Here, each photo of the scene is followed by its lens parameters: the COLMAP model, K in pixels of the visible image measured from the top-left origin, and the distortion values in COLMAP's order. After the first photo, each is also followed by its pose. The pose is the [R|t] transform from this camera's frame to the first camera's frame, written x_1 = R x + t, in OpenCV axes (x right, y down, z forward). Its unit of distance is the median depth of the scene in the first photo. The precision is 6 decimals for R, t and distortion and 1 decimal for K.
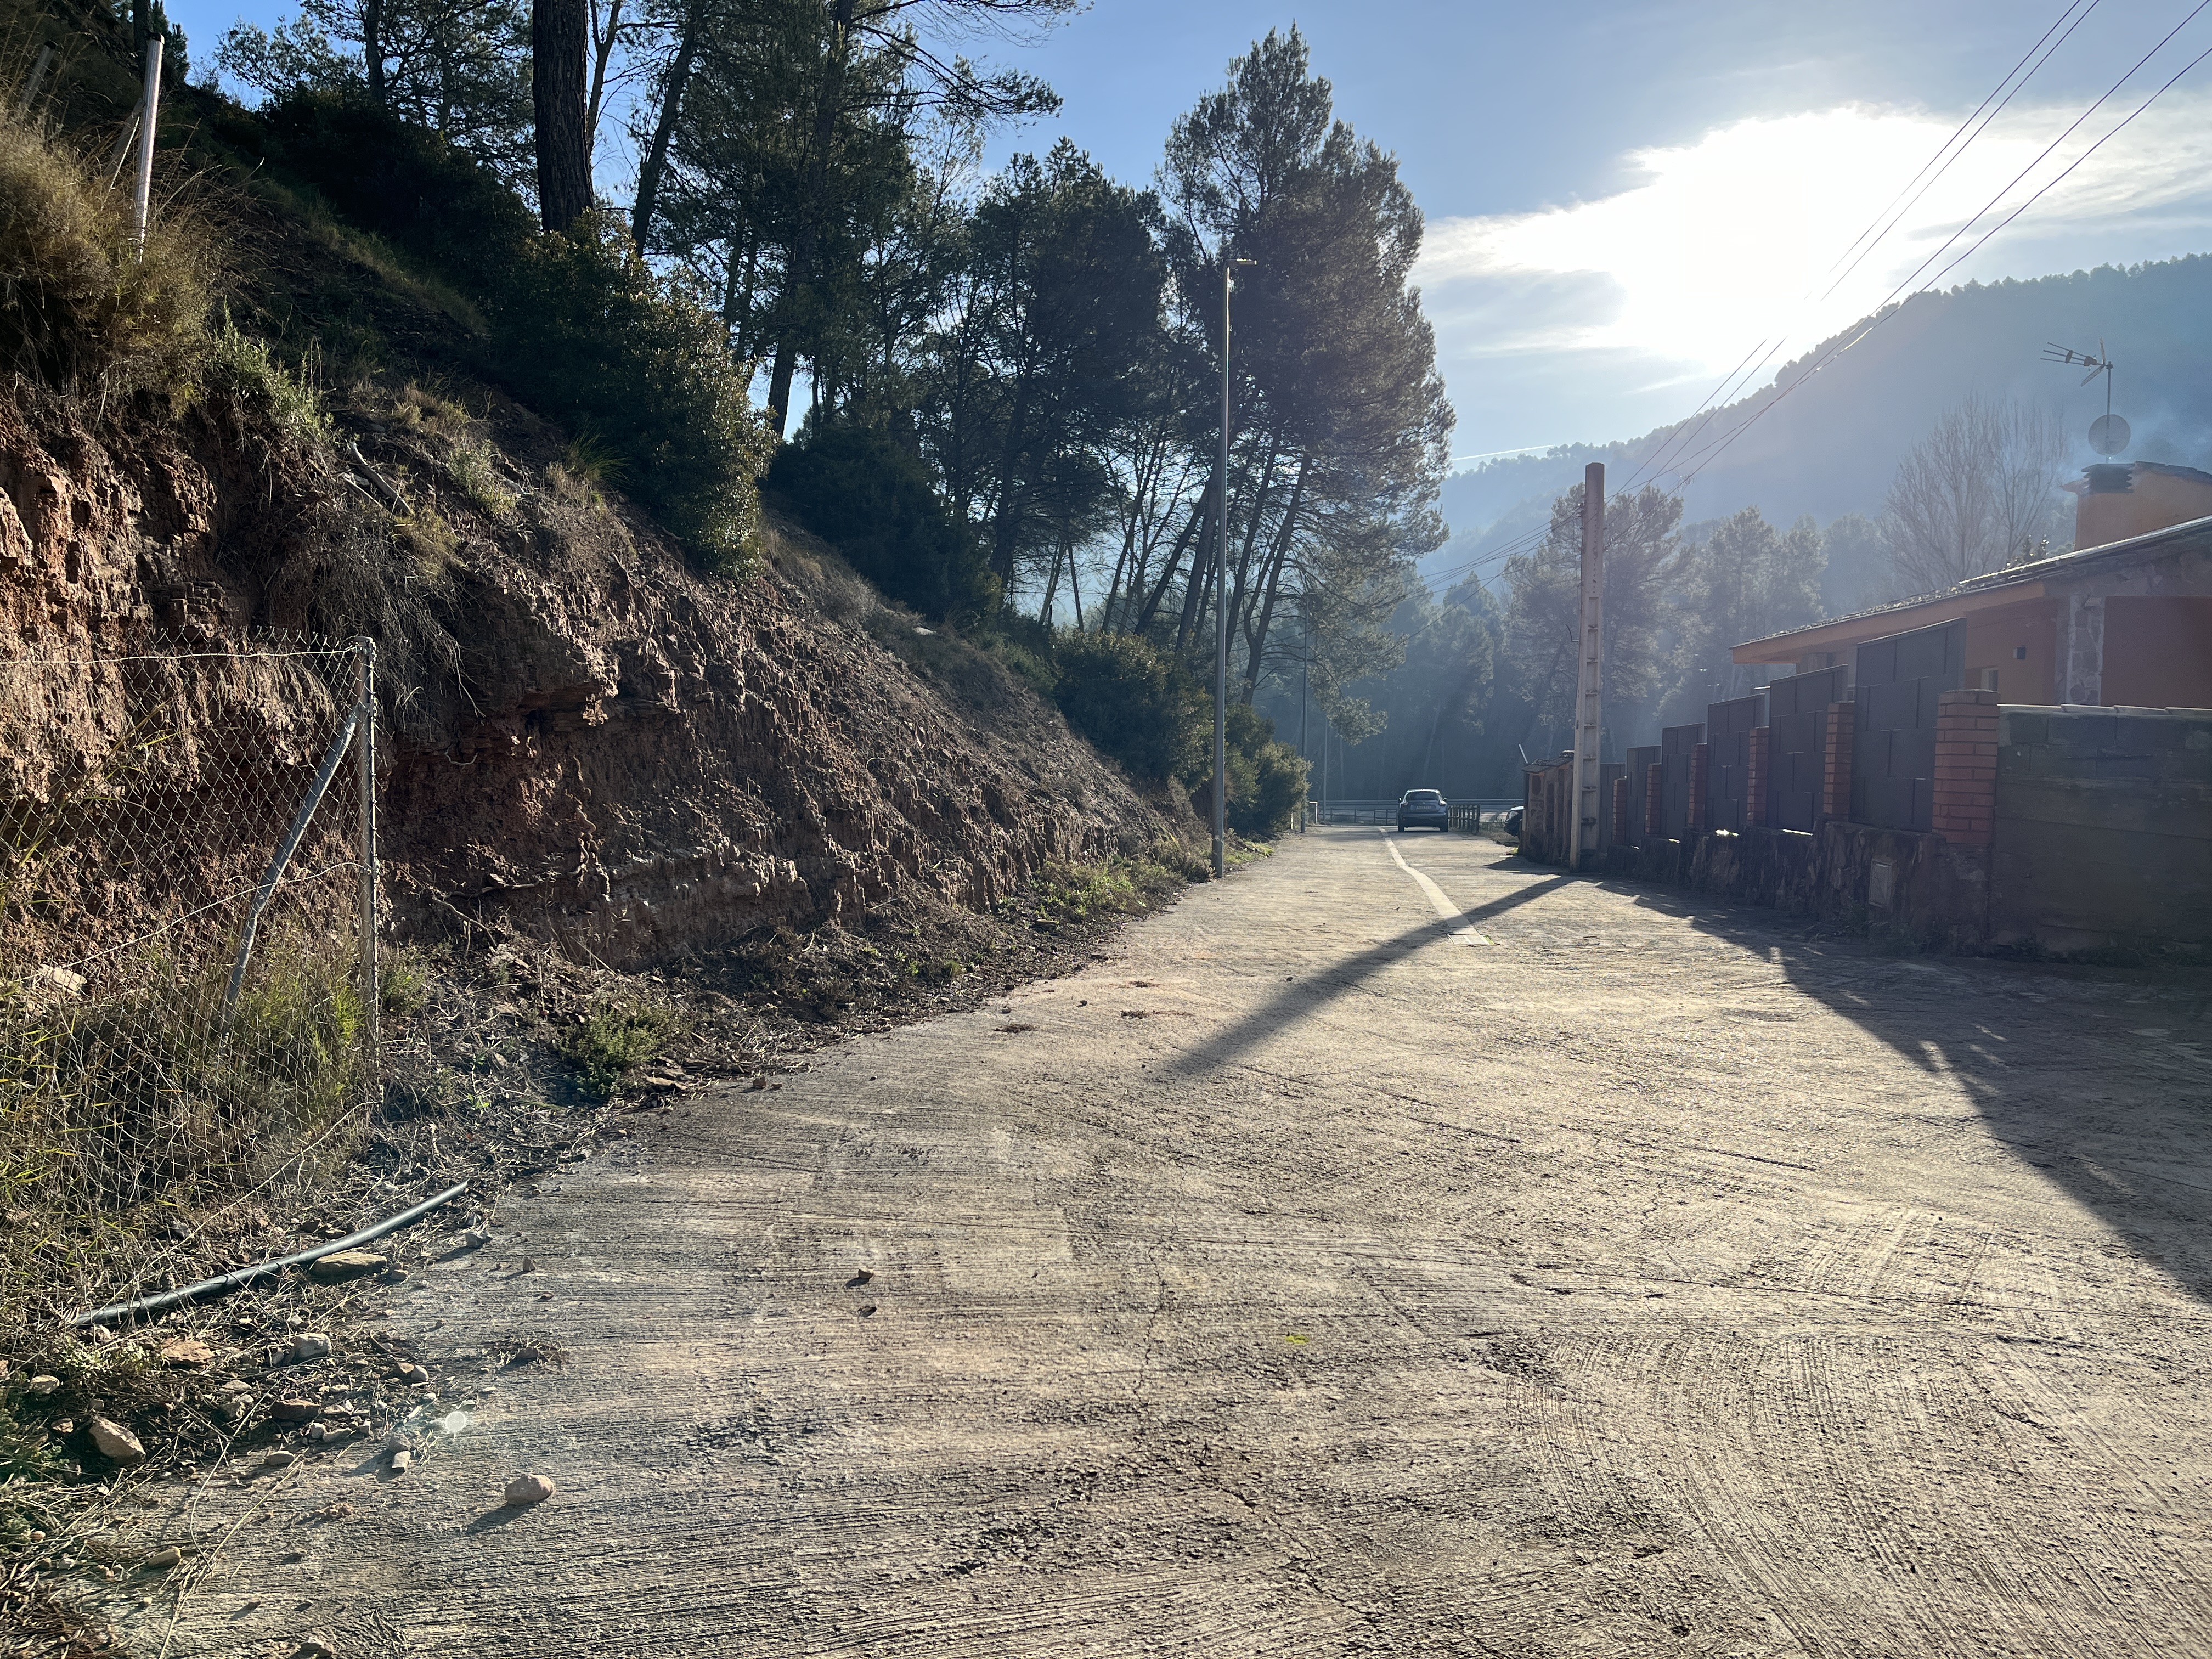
lens RADIAL K [[1647.0, 0, 1106.0], [0, 1647.0, 829.5], [0, 0, 1]] dist [0.085008, -0.122460]
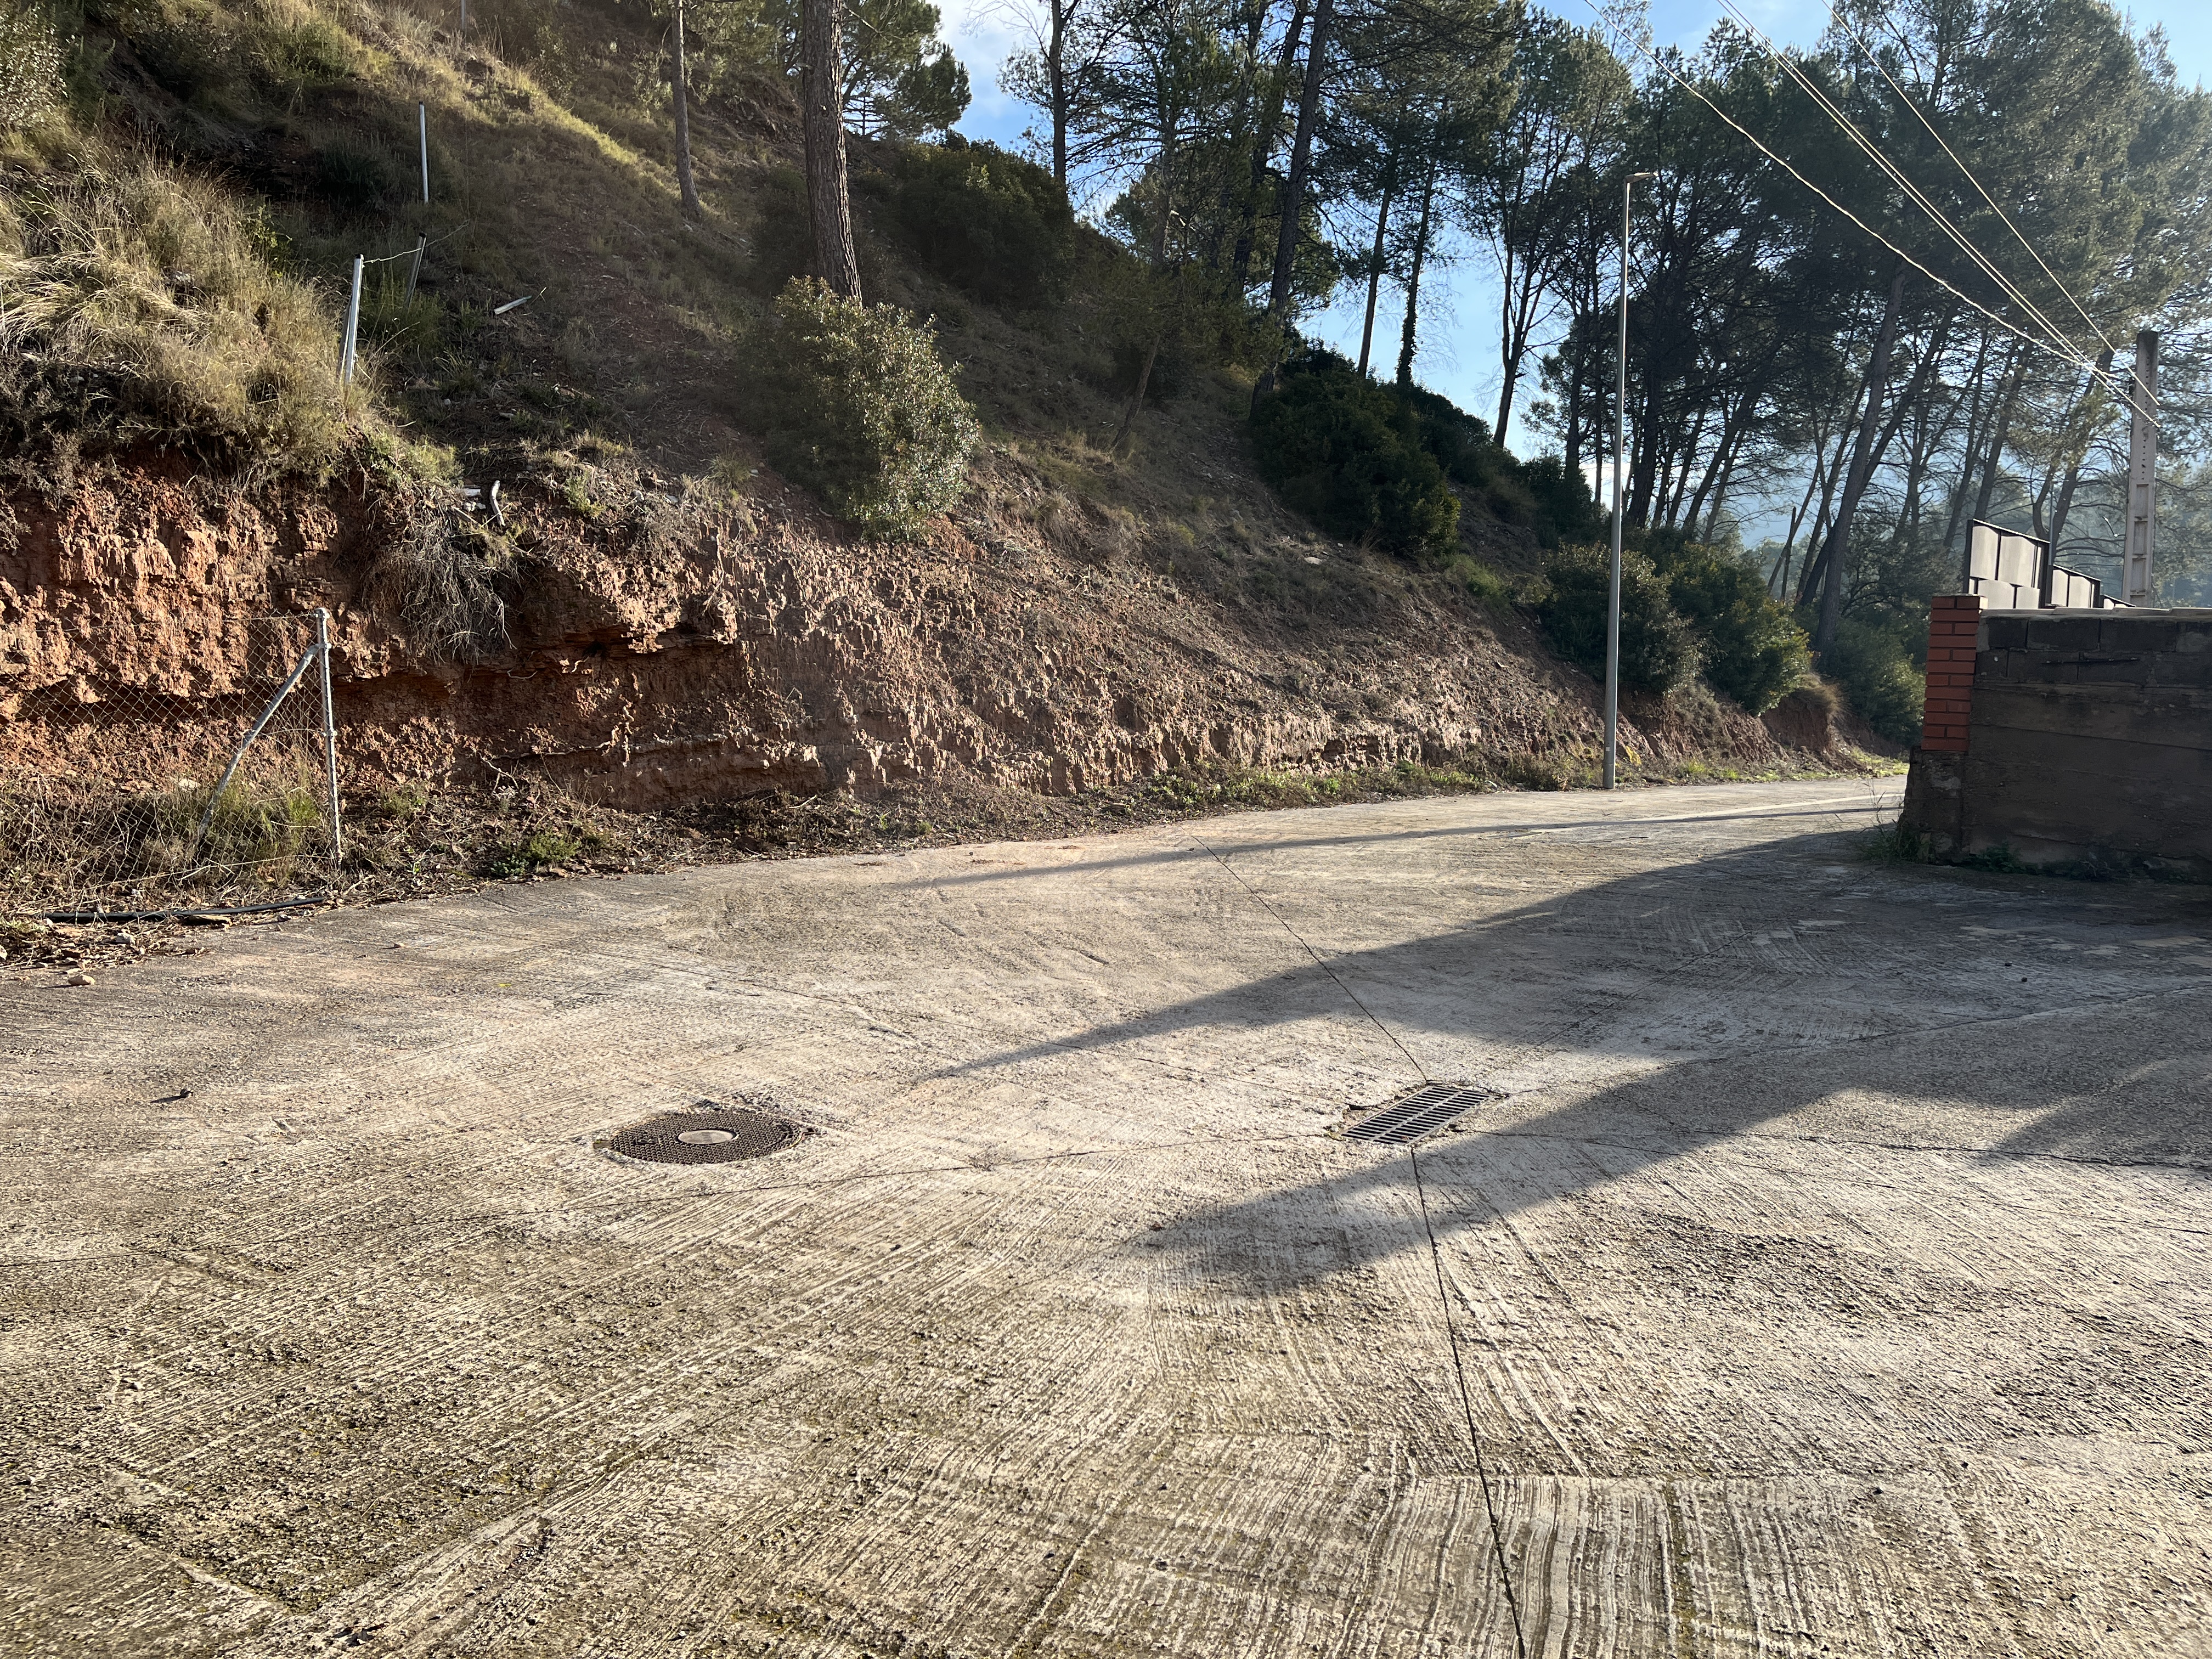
lens RADIAL K [[1647.0, 0, 1106.0], [0, 1647.0, 829.5], [0, 0, 1]] dist [0.085008, -0.122460]
pose [[0.881712, 0.035951, -0.470417, 0.923202], [-0.013286, 0.998589, 0.051415, 0.018119], [0.471602, -0.039084, 0.880945, -0.179073]]
